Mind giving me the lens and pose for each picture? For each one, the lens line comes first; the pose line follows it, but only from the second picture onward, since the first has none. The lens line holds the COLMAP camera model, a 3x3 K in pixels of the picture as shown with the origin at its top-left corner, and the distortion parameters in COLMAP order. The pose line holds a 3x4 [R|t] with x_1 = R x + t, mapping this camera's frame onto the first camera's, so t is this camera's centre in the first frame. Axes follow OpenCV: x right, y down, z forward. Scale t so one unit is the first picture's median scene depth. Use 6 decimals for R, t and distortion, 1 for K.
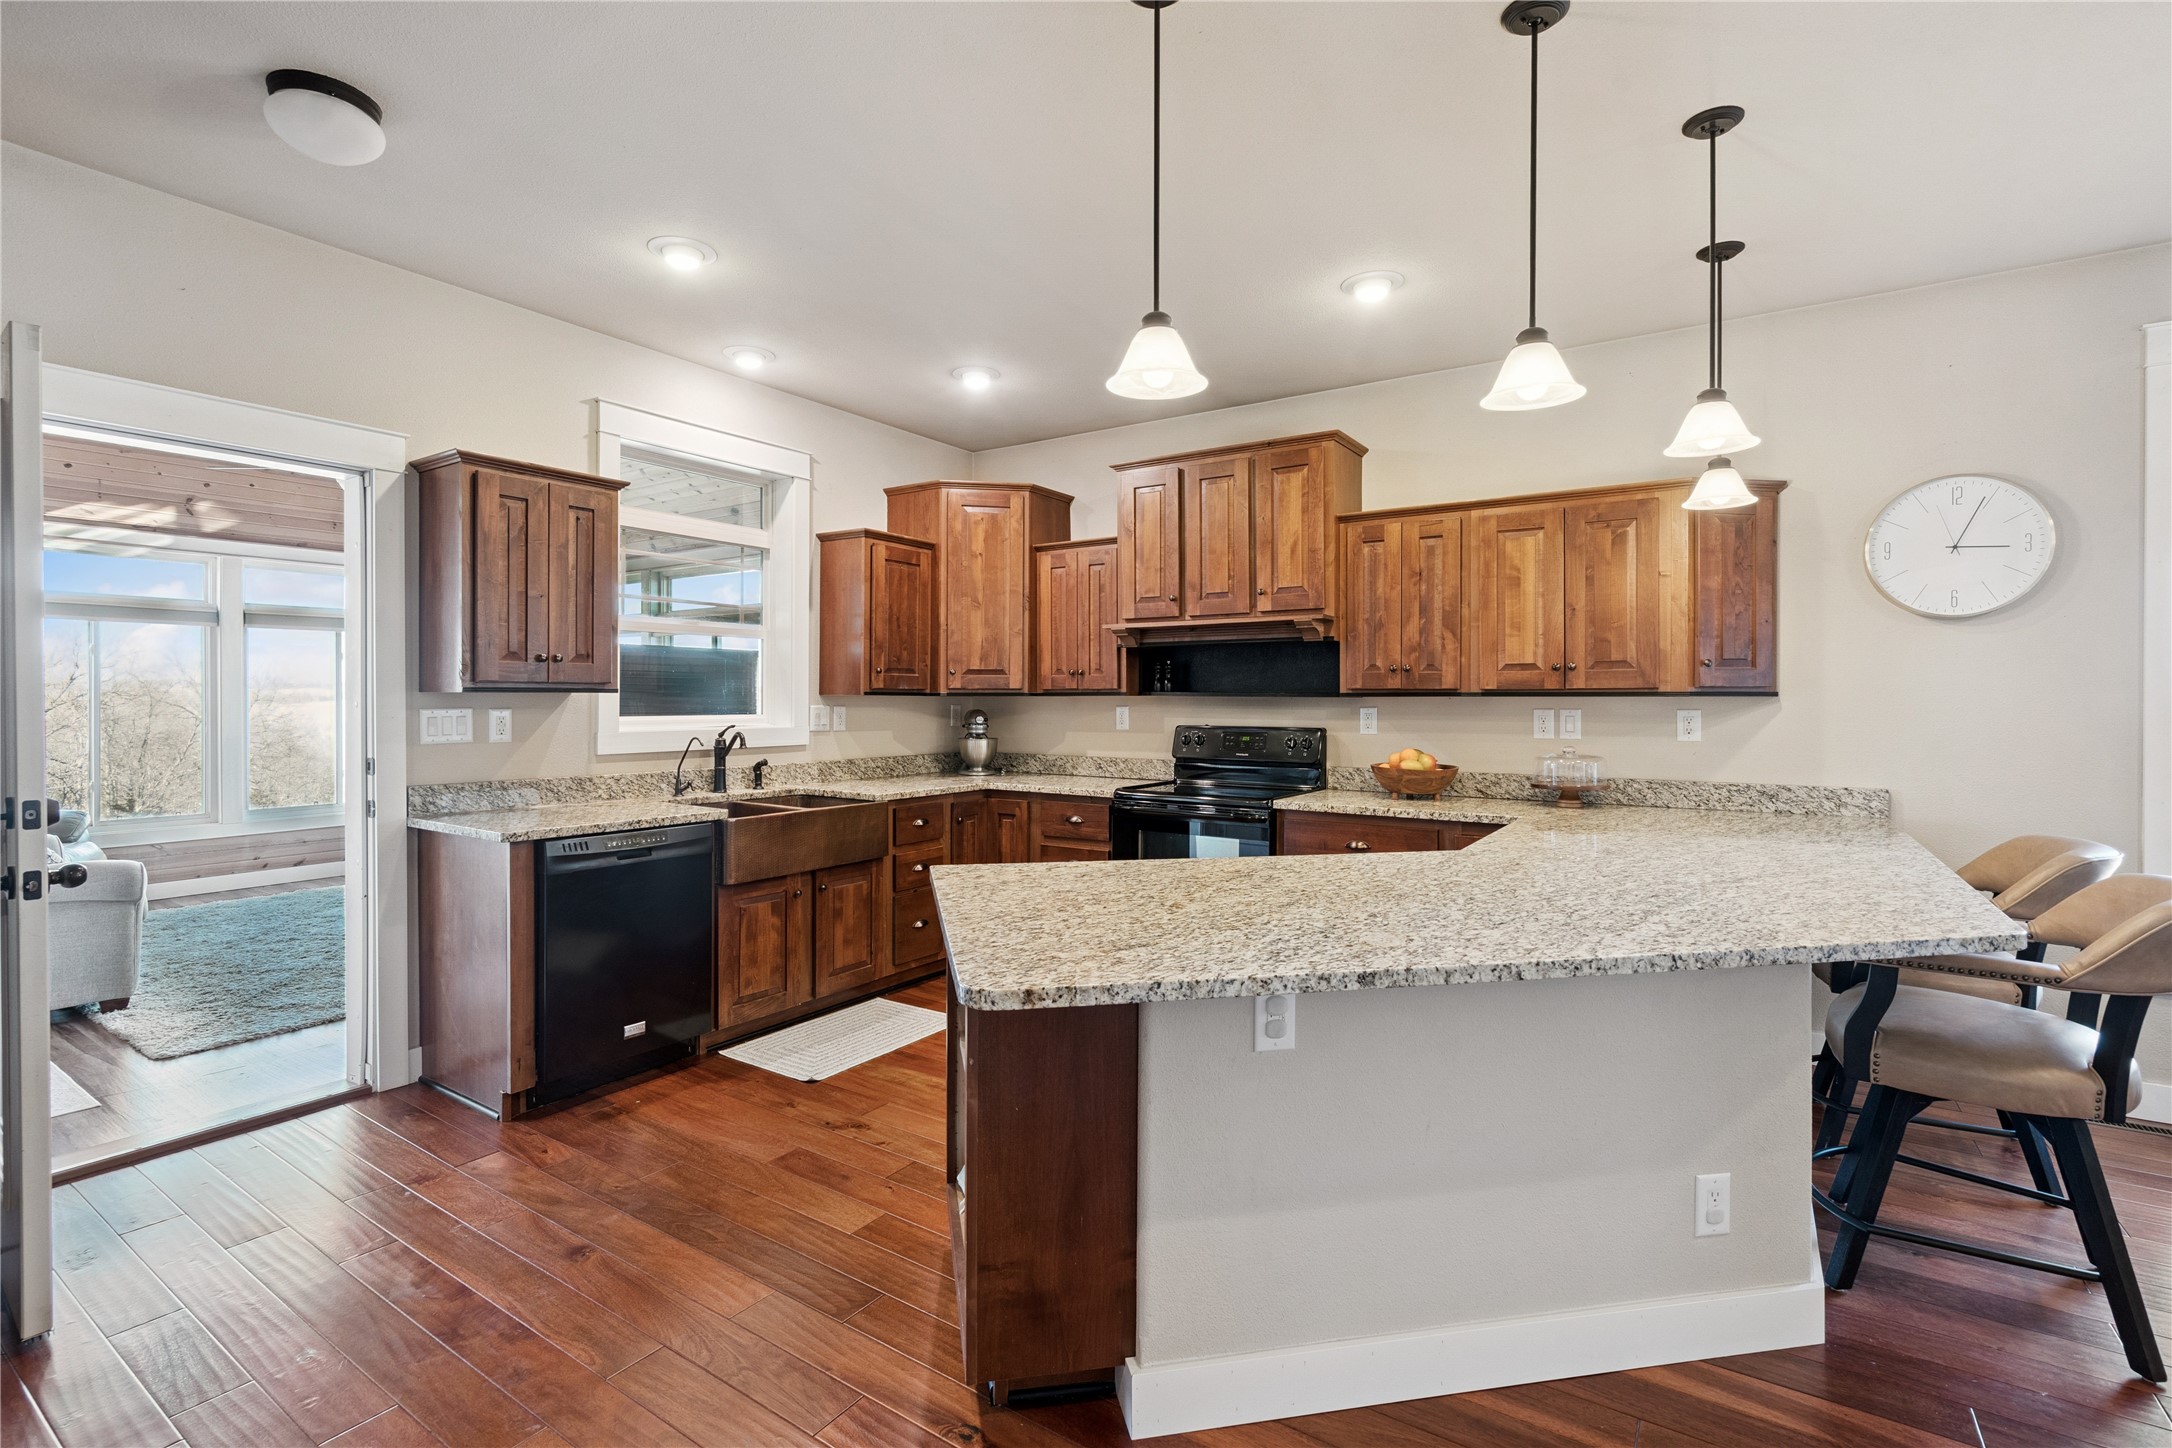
lens RADIAL K [[994.8, 0, 1085.1], [0, 994.8, 702.0], [0, 0, 1]] dist [0.000550, 0.000376]
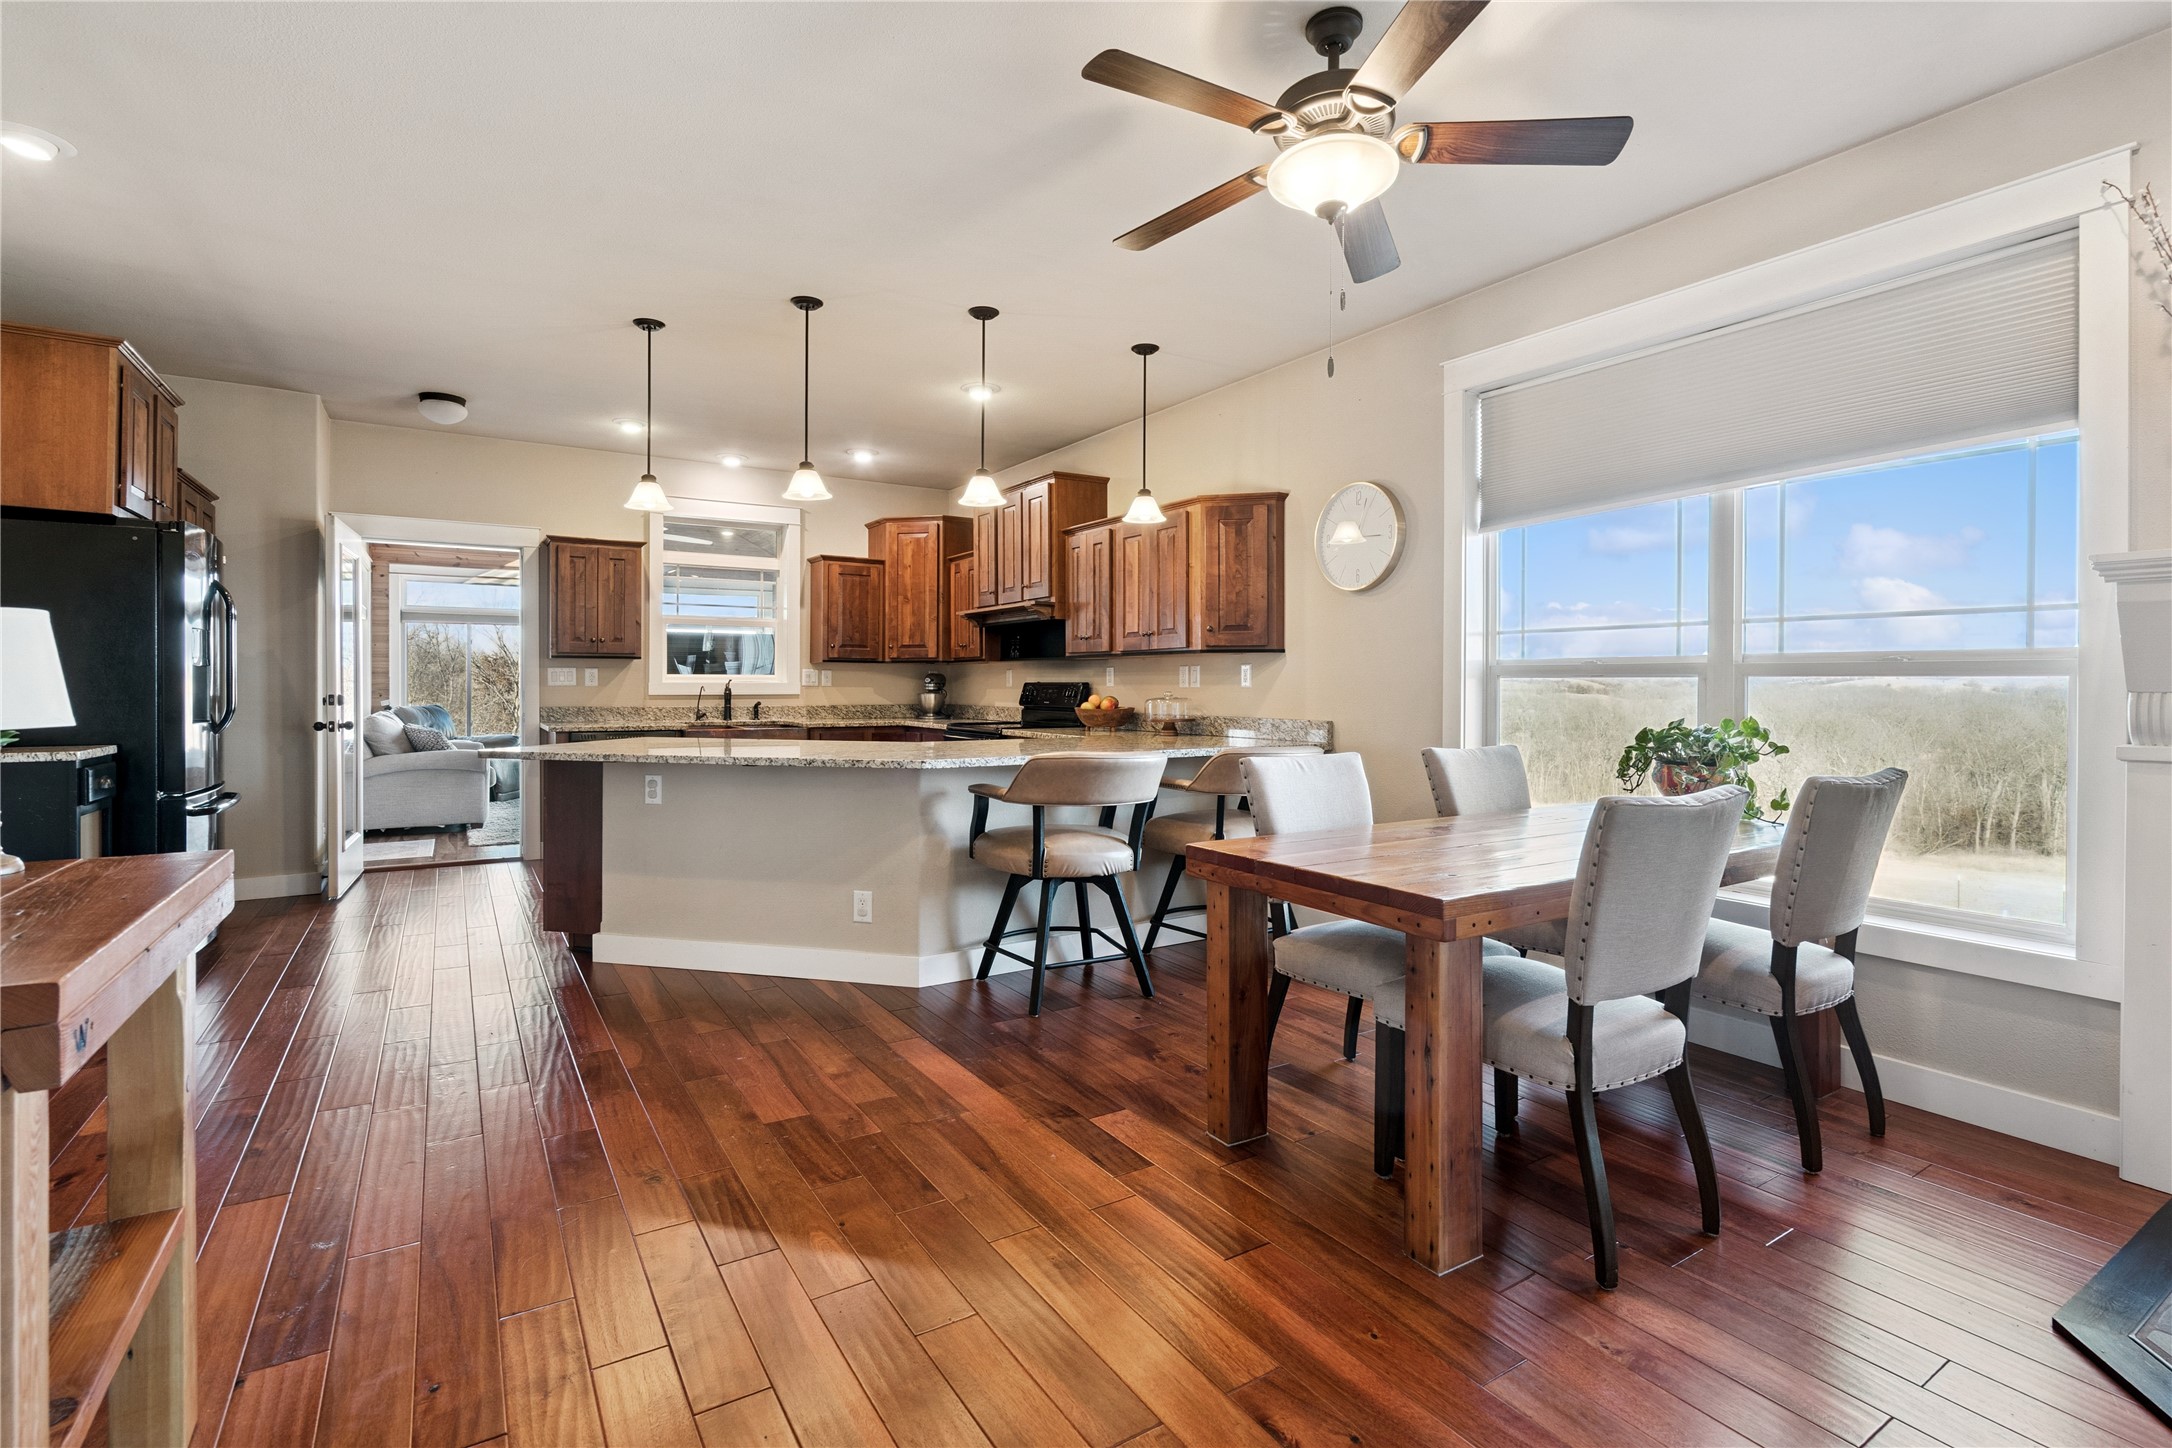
lens RADIAL K [[1010.4, 0, 1073.6], [0, 1010.4, 682.8], [0, 0, 1]] dist [0.000417, -0.000026]
pose [[0.911215, -0.001454, -0.411929, 0.895591], [-0.000887, 0.999985, -0.005492, 0.038377], [0.411931, 0.005370, 0.911199, -0.311212]]
